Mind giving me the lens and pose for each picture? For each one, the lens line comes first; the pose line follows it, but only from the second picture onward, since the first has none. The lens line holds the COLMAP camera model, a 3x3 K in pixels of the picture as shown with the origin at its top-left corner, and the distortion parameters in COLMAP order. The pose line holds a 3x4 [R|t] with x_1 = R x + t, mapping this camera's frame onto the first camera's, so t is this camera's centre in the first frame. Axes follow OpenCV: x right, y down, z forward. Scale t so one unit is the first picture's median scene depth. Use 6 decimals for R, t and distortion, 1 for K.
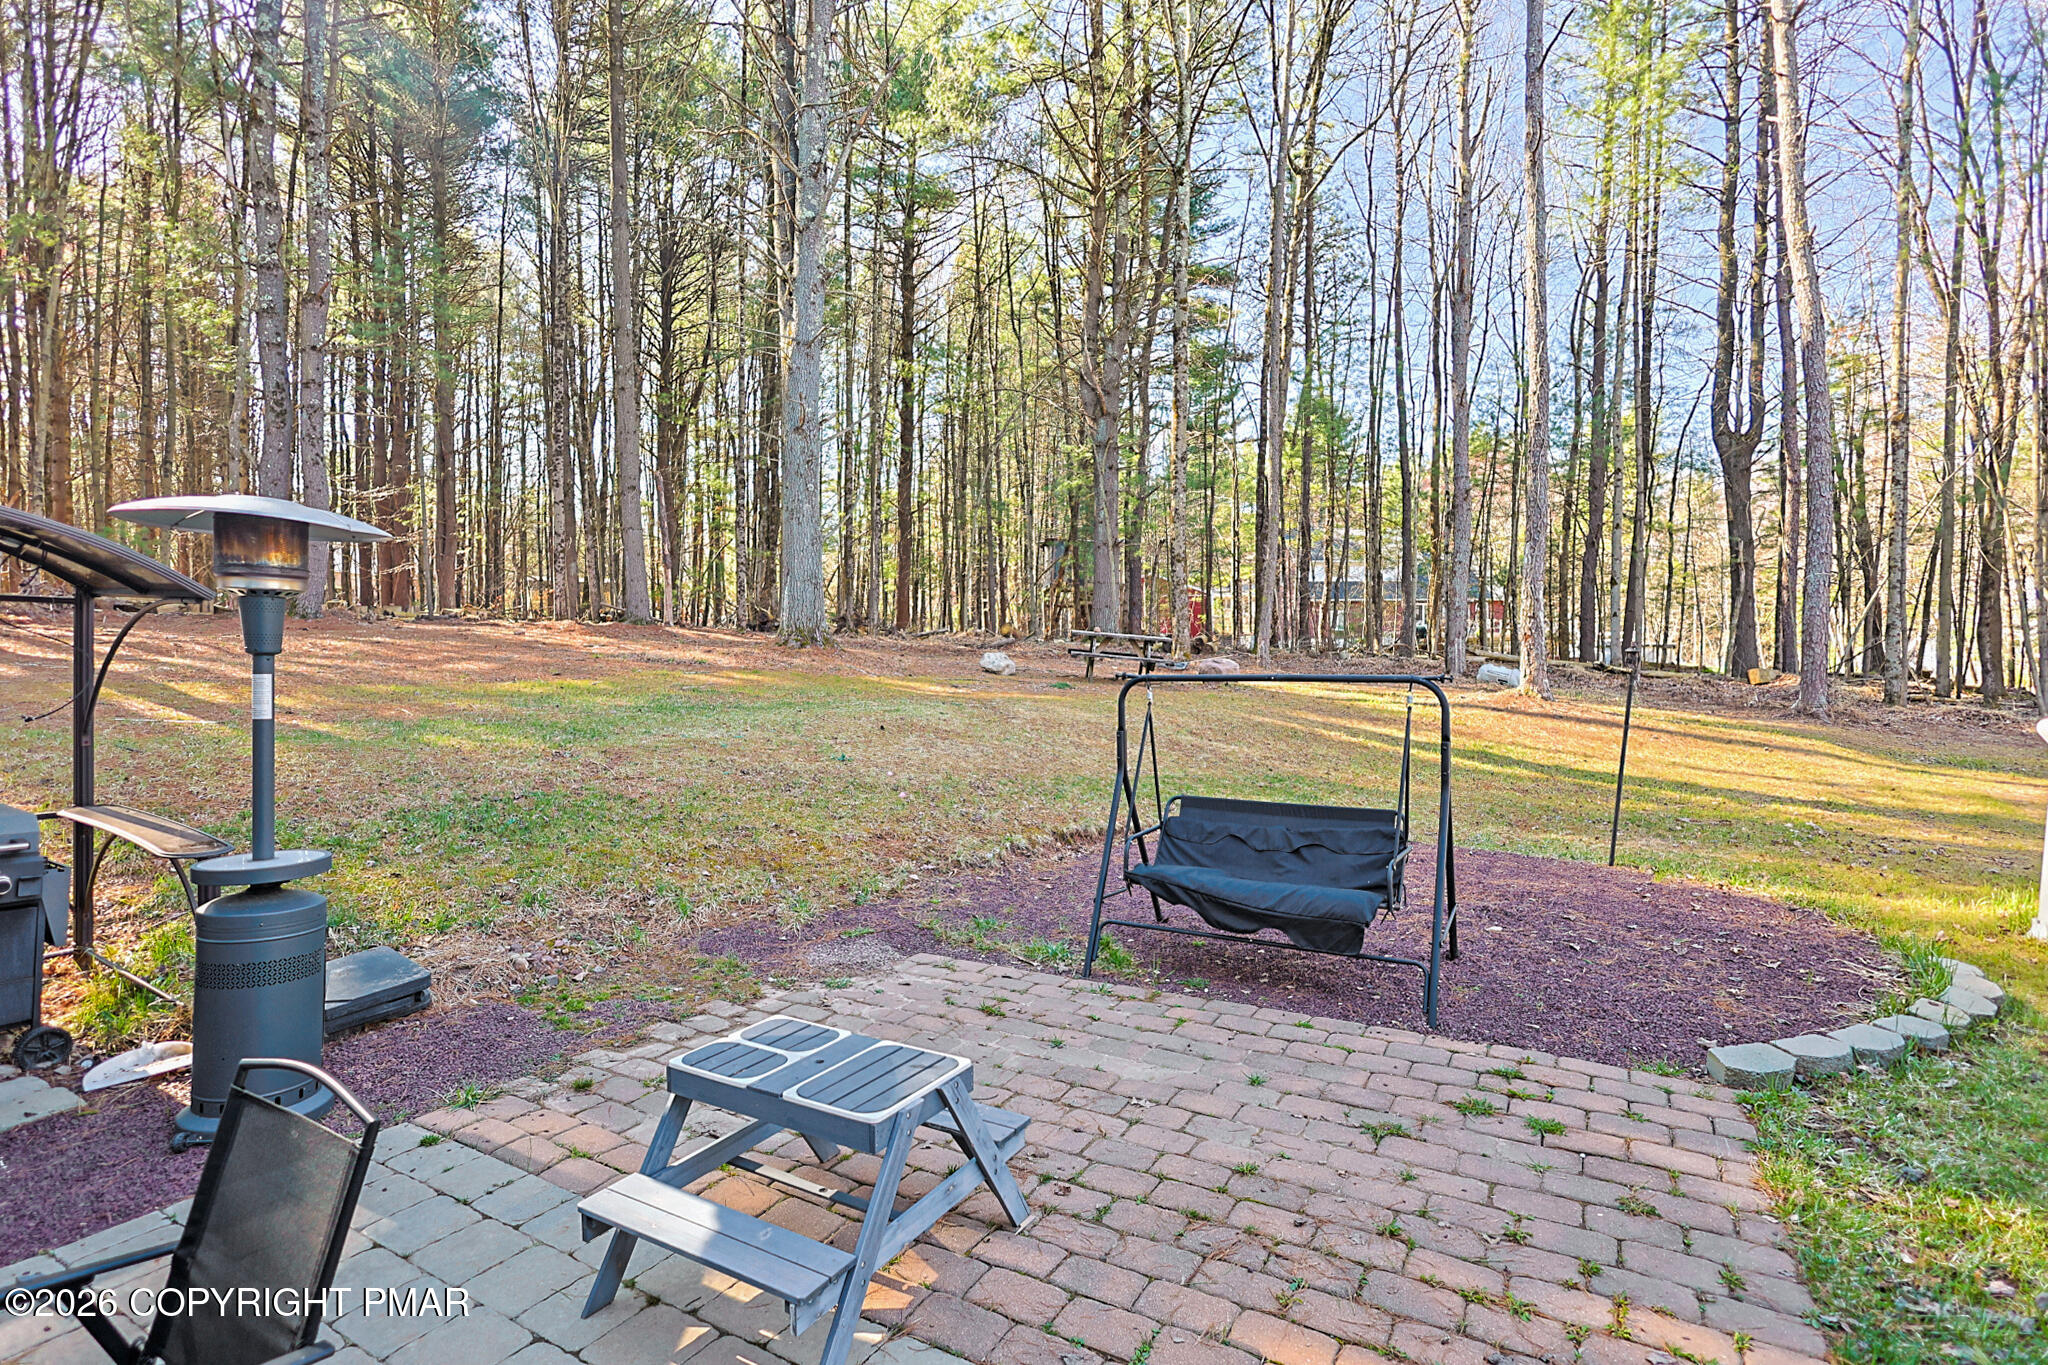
lens RADIAL K [[995.1, 0, 1024.0], [0, 995.1, 682.5], [0, 0, 1]] dist [-0.000432, 0.001067]
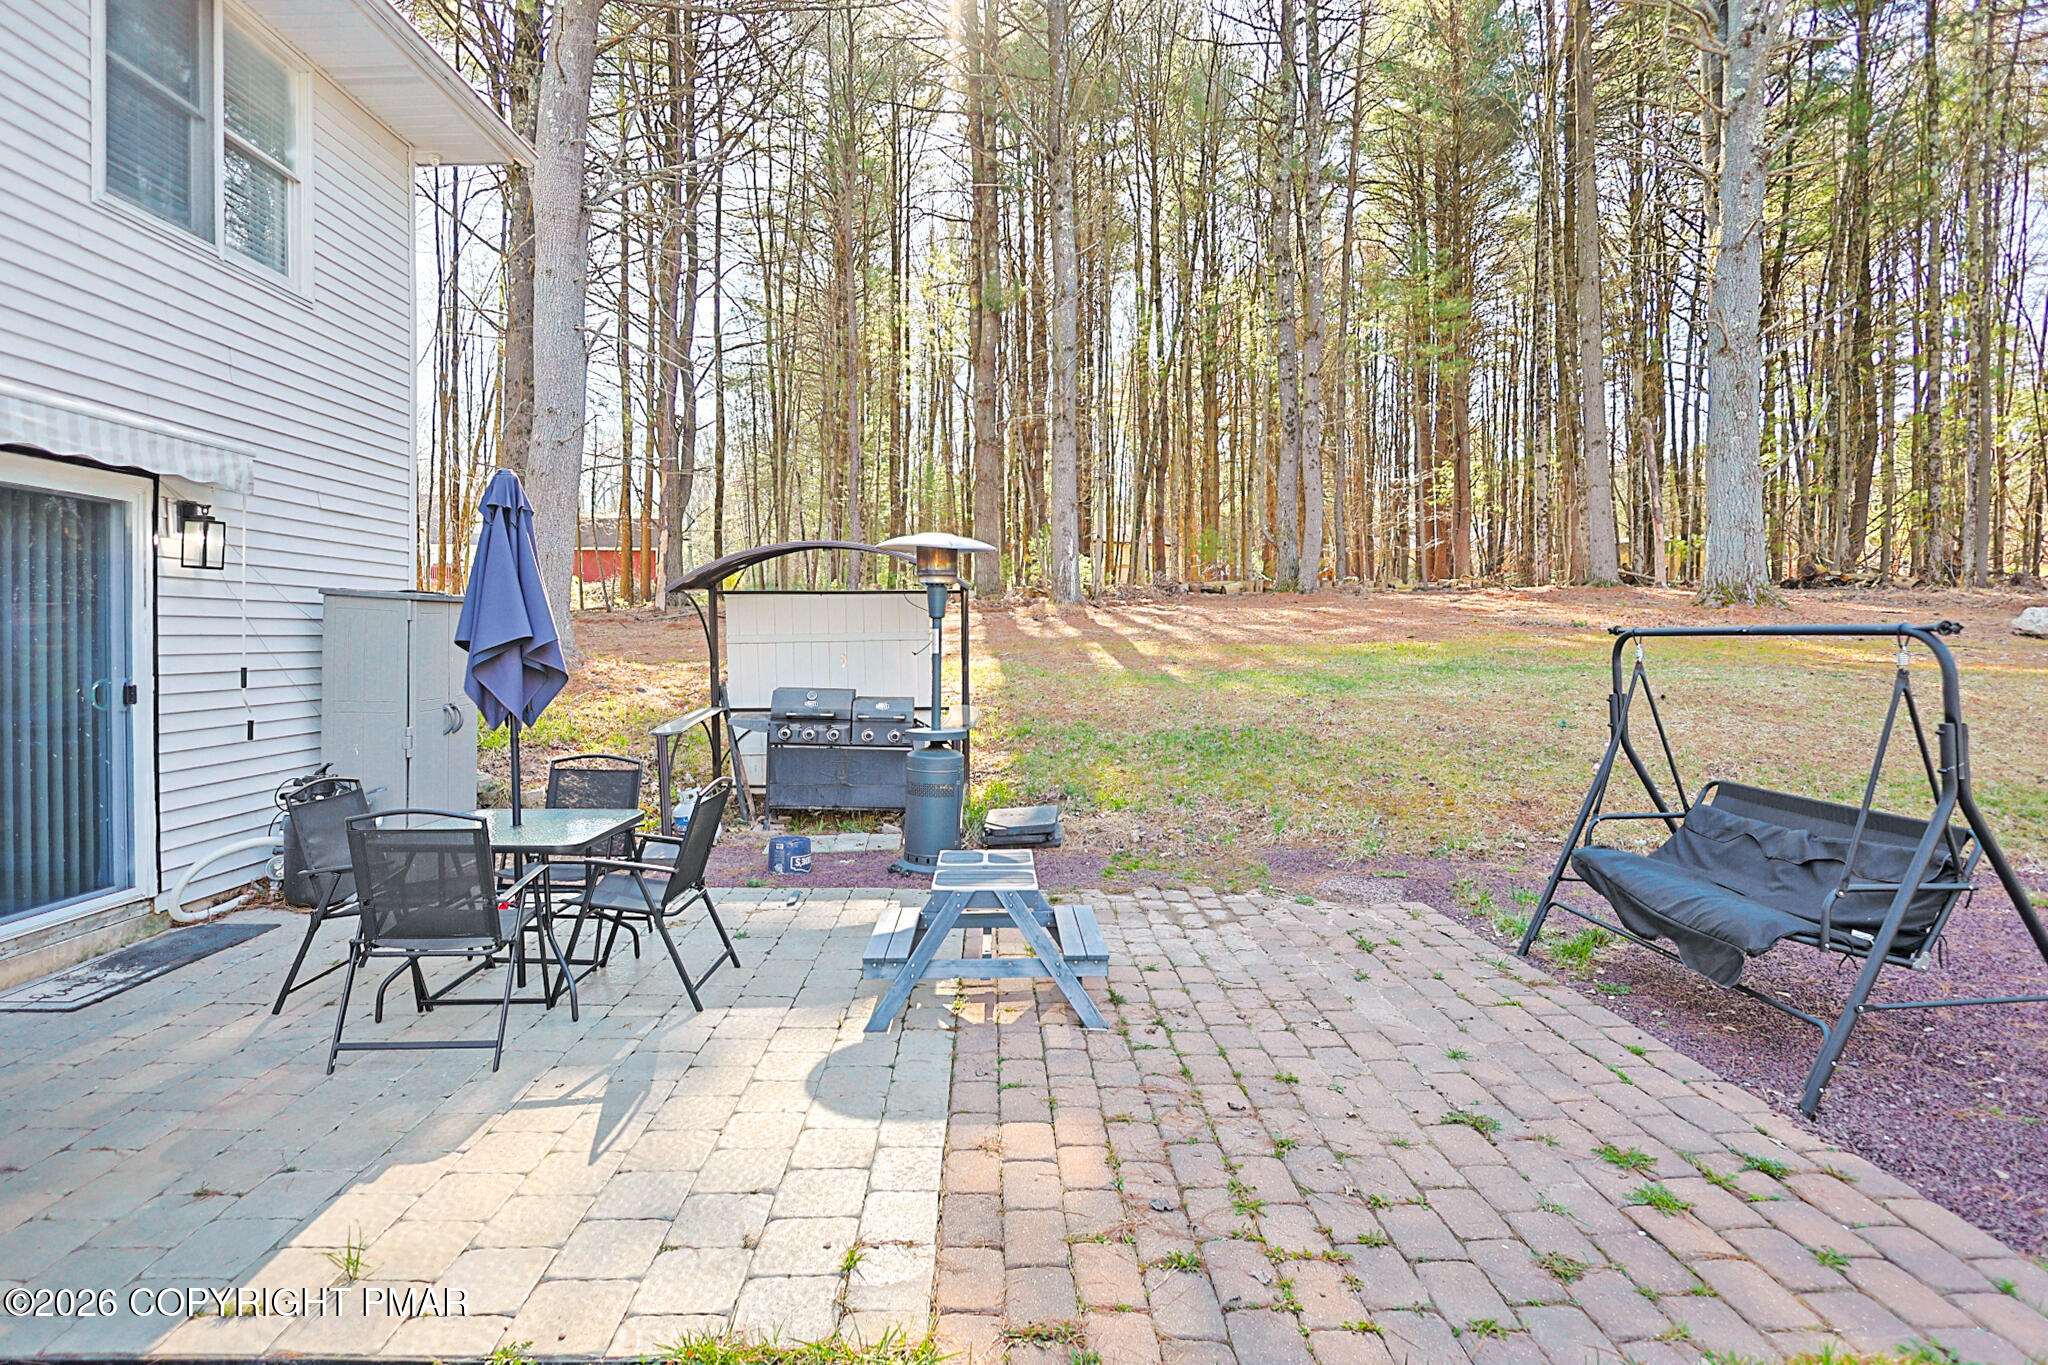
lens RADIAL K [[1029.9, 0, 1019.7], [0, 1029.9, 635.5], [0, 0, 1]] dist [0.000486, 0.000741]
pose [[0.517988, -0.001651, -0.855386, 0.778006], [-0.011979, 0.999886, -0.009184, 0.015860], [0.855304, 0.015004, 0.517909, 0.122607]]
